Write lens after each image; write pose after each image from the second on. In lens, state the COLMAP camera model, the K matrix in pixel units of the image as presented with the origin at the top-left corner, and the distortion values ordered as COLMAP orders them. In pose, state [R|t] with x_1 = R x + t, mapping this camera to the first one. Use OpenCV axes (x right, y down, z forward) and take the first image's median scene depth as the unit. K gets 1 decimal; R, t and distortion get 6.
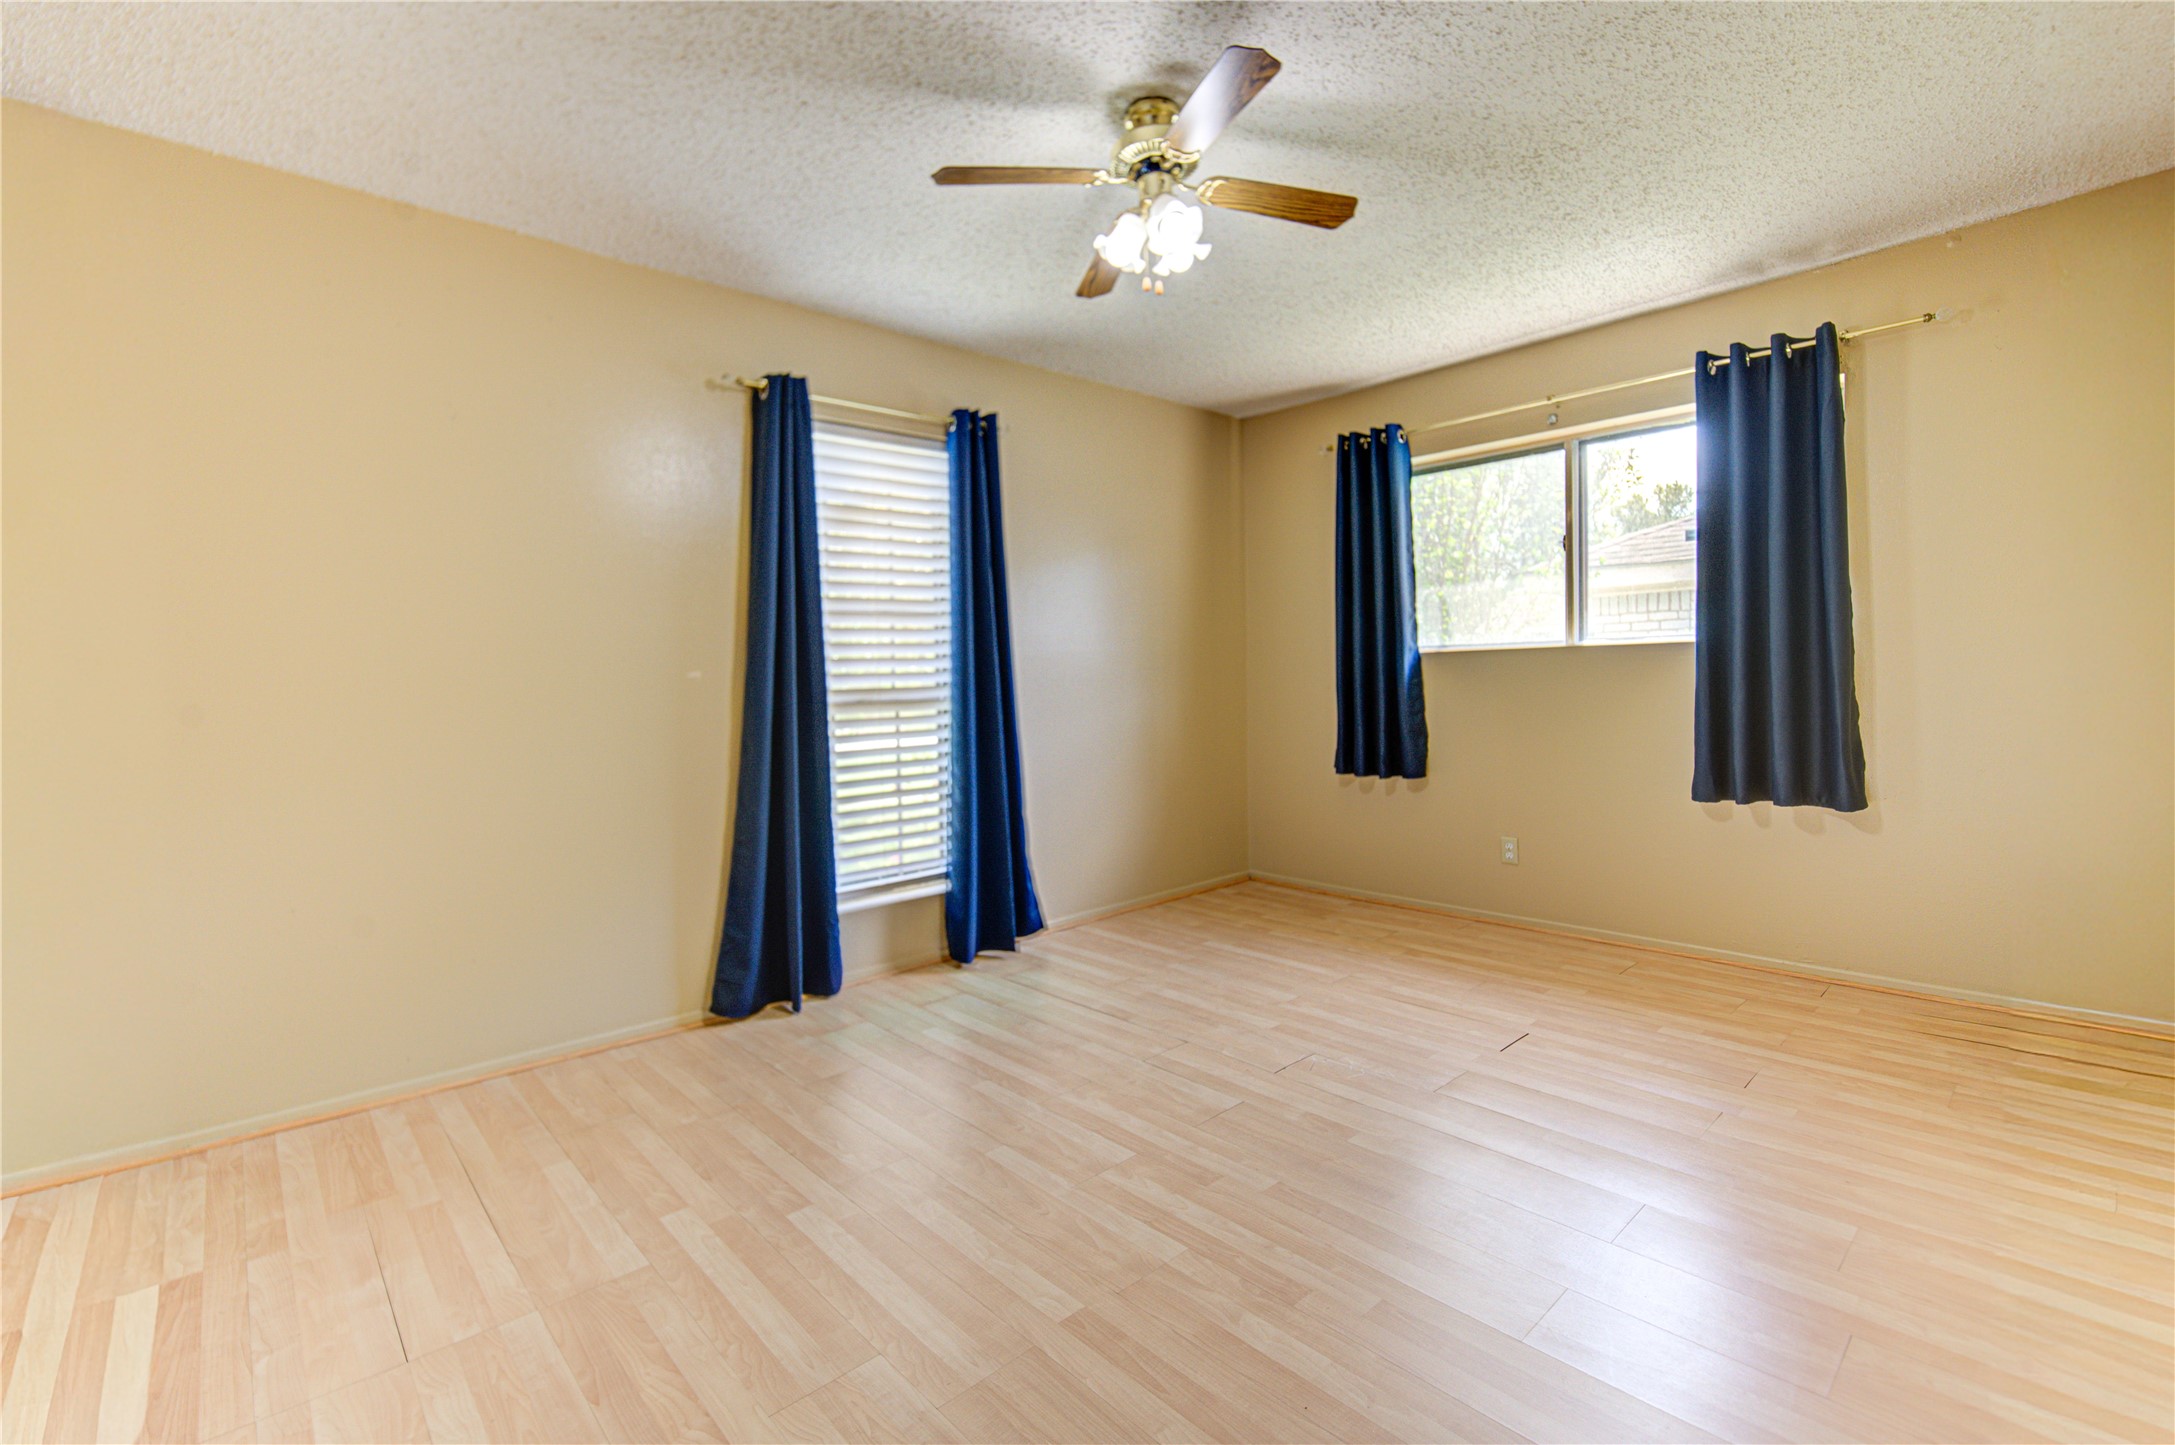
lens RADIAL K [[947.8, 0, 1047.7], [0, 947.8, 658.1], [0, 0, 1]] dist [-0.000936, 0.000074]
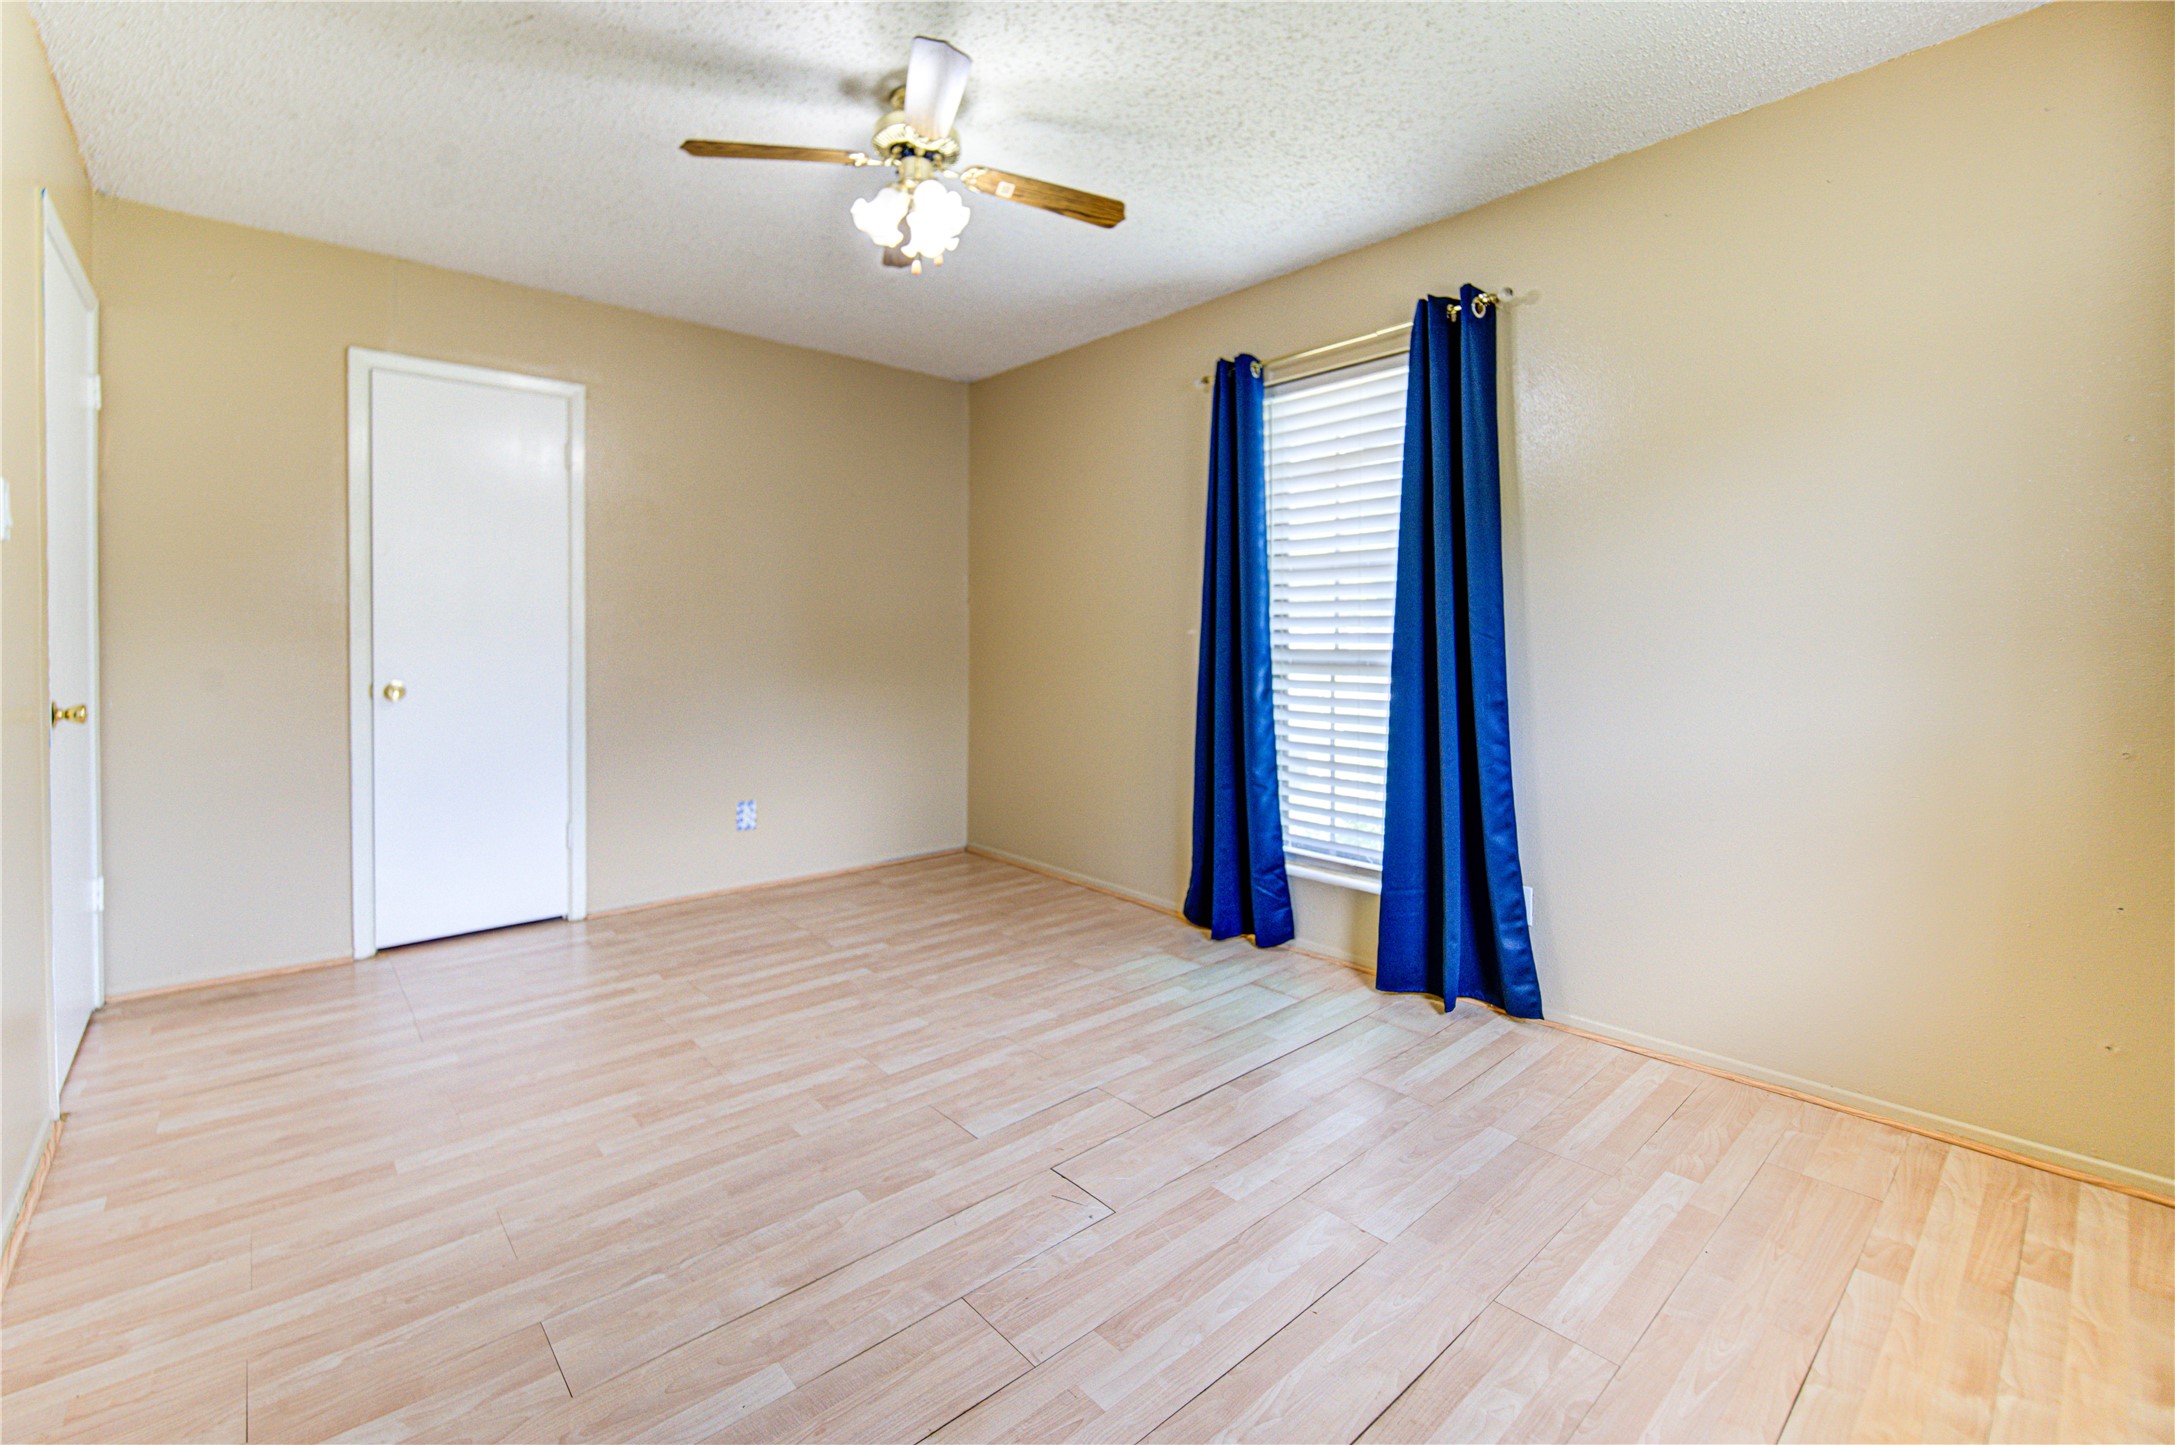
lens RADIAL K [[925.3, 0, 1087.3], [0, 925.3, 617.0], [0, 0, 1]] dist [0.000147, -0.004764]
pose [[0.007812, -0.003487, -0.999963, 1.018198], [0.014070, 0.999895, -0.003377, -0.000437], [0.999870, -0.014043, 0.007860, 1.068607]]
